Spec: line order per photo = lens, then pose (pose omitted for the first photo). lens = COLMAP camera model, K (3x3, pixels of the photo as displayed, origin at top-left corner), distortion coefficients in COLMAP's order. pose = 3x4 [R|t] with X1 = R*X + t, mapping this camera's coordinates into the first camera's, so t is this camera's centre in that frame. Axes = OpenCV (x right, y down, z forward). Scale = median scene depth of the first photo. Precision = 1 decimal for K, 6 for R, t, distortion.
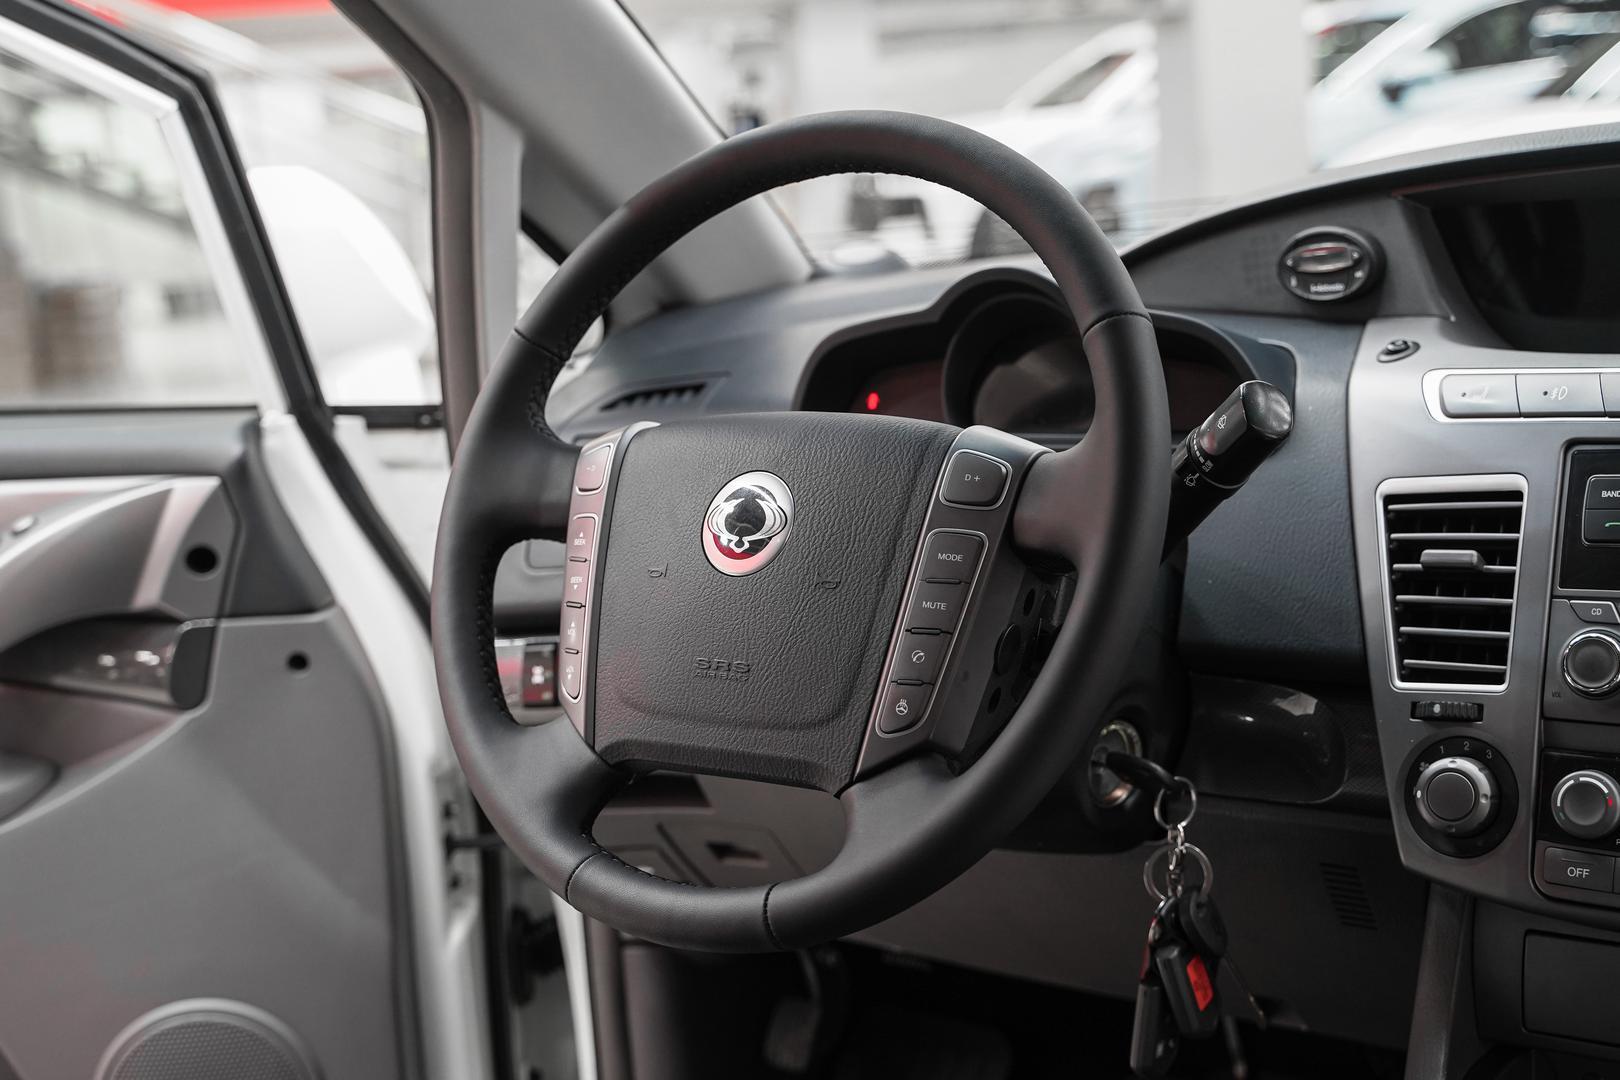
lens RADIAL K [[2194.5, 0, 769.8], [0, 2194.5, 513.0], [0, 0, 1]] dist [-0.010755, -0.023724]
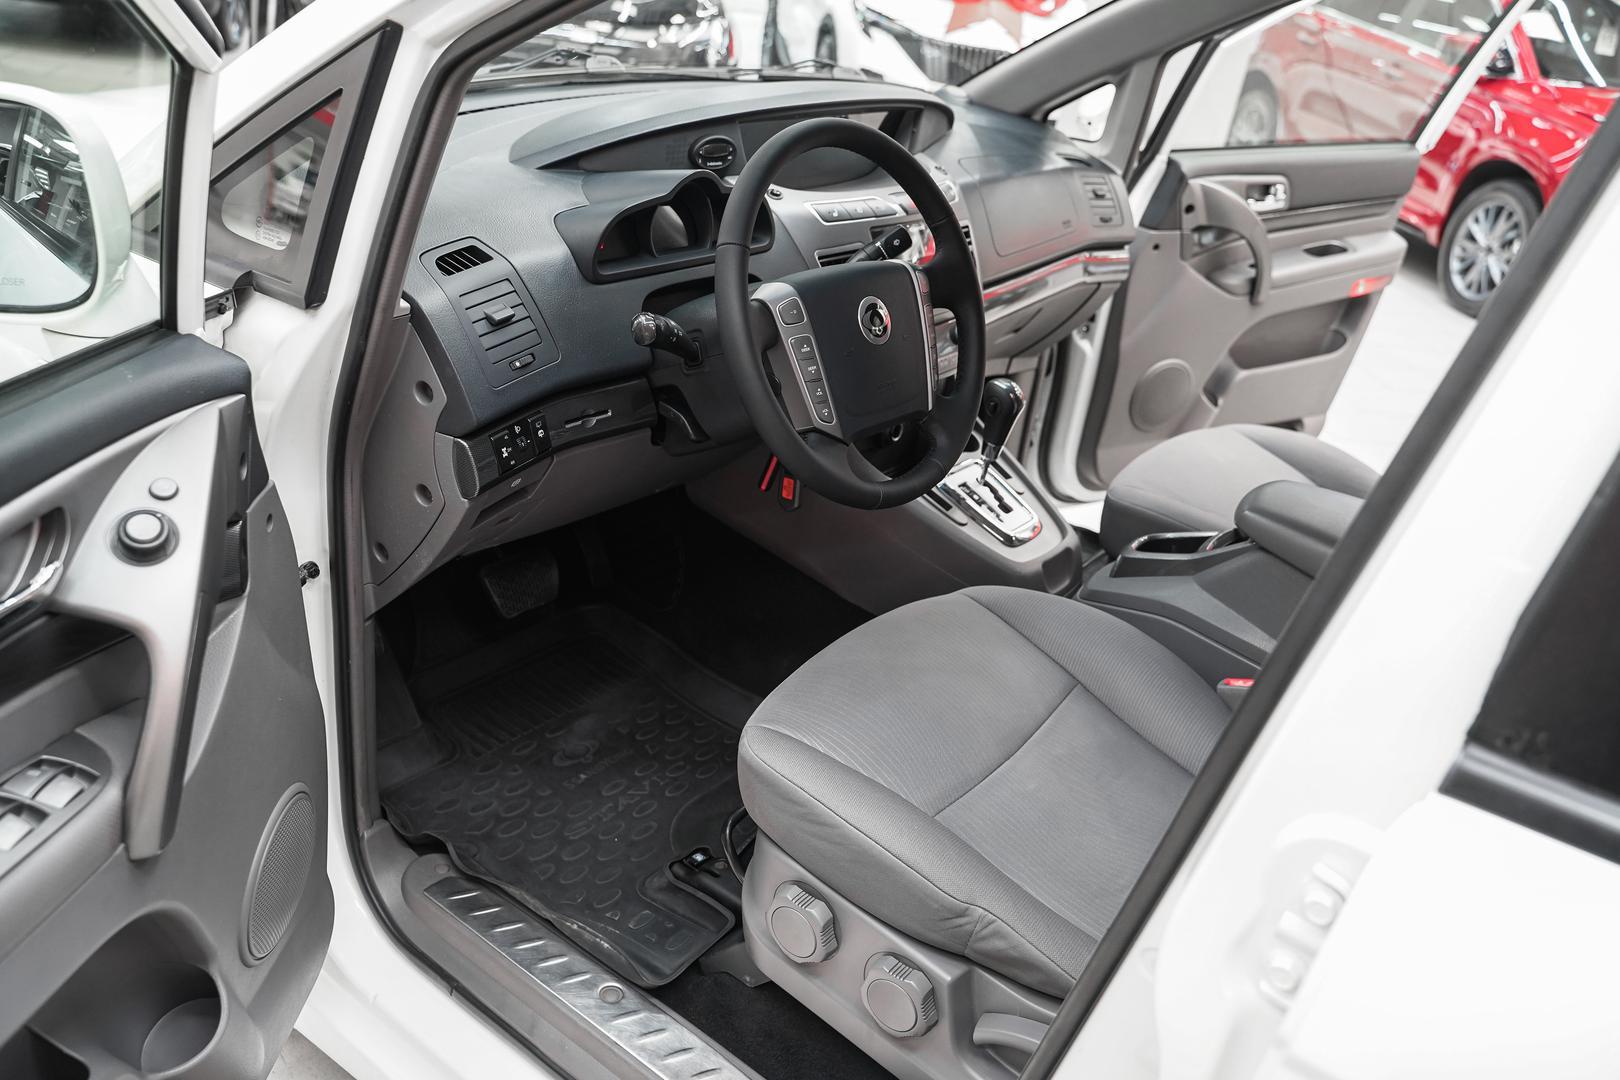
lens RADIAL K [[1299.4, 0, 810.0], [0, 1299.4, 540.0], [0, 0, 1]] dist [-0.012577, 0.001604]
pose [[0.069556, -0.370749, 0.926125, -1.212036], [0.029717, 0.928731, 0.369560, -0.255321], [-0.997135, 0.001816, 0.075617, 0.880521]]
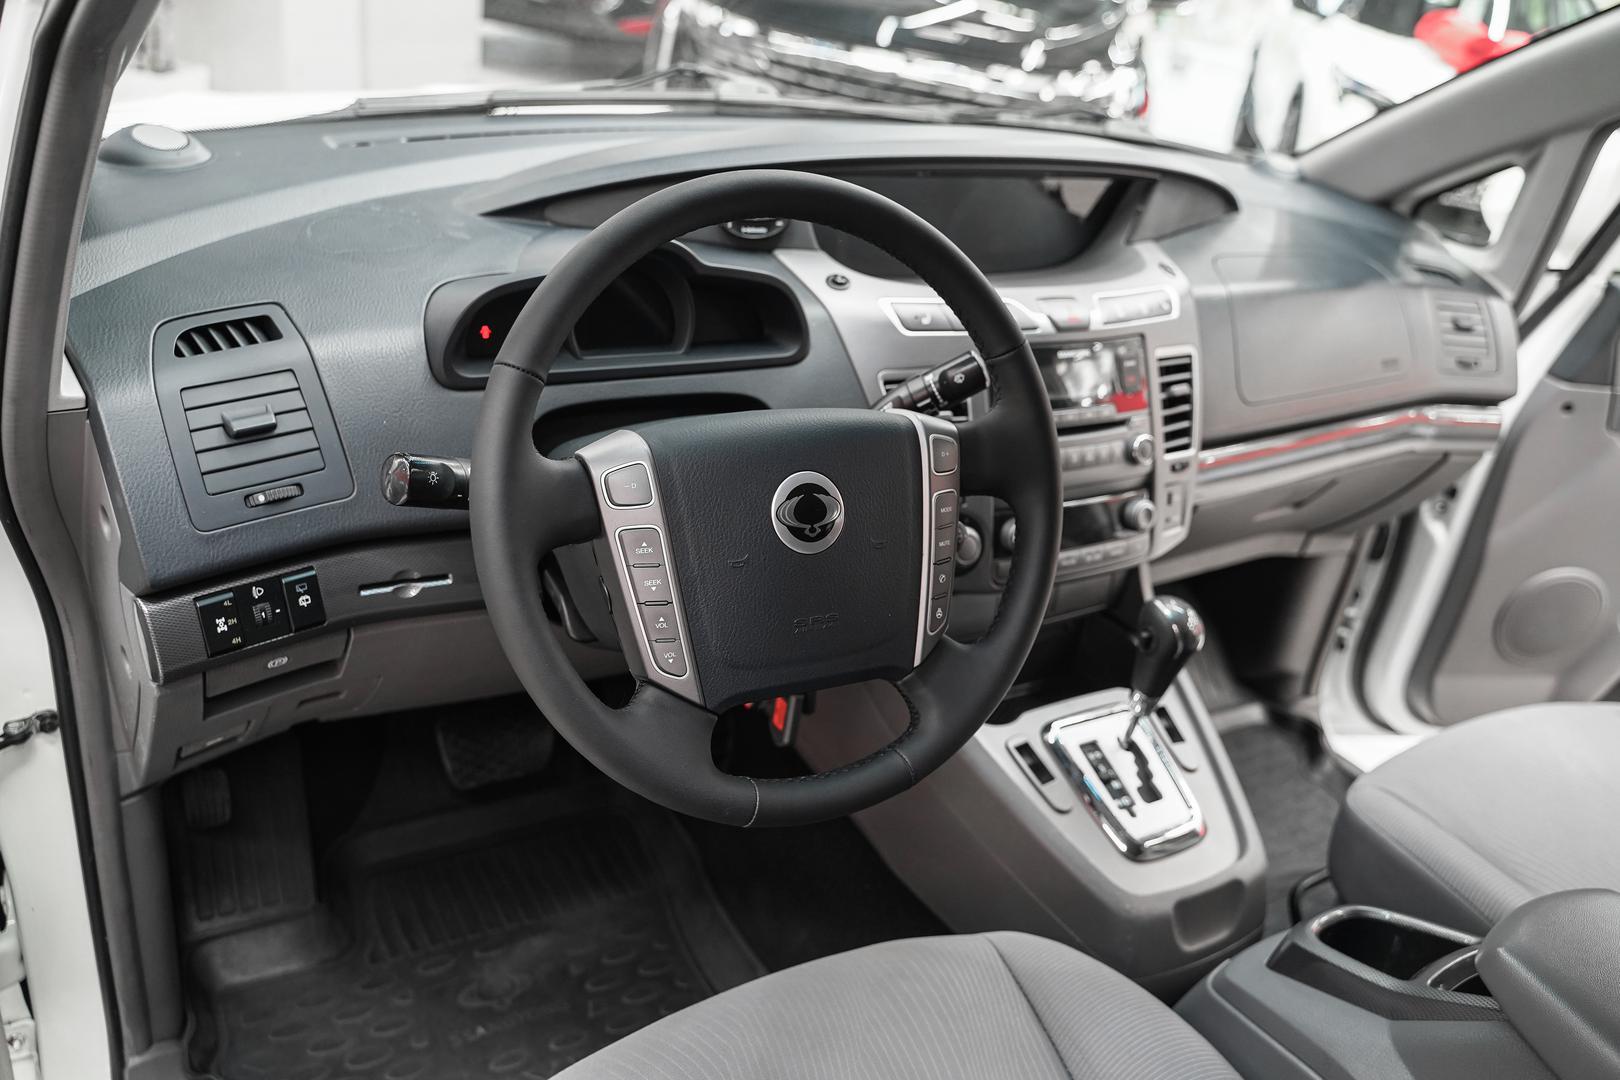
lens RADIAL K [[1299.4, 0, 810.0], [0, 1299.4, 540.0], [0, 0, 1]] dist [-0.012577, 0.001604]
pose [[0.425304, -0.290710, 0.857090, -0.629185], [-0.020334, 0.943700, 0.330177, -0.218678], [-0.904822, -0.157854, 0.395448, 0.623977]]
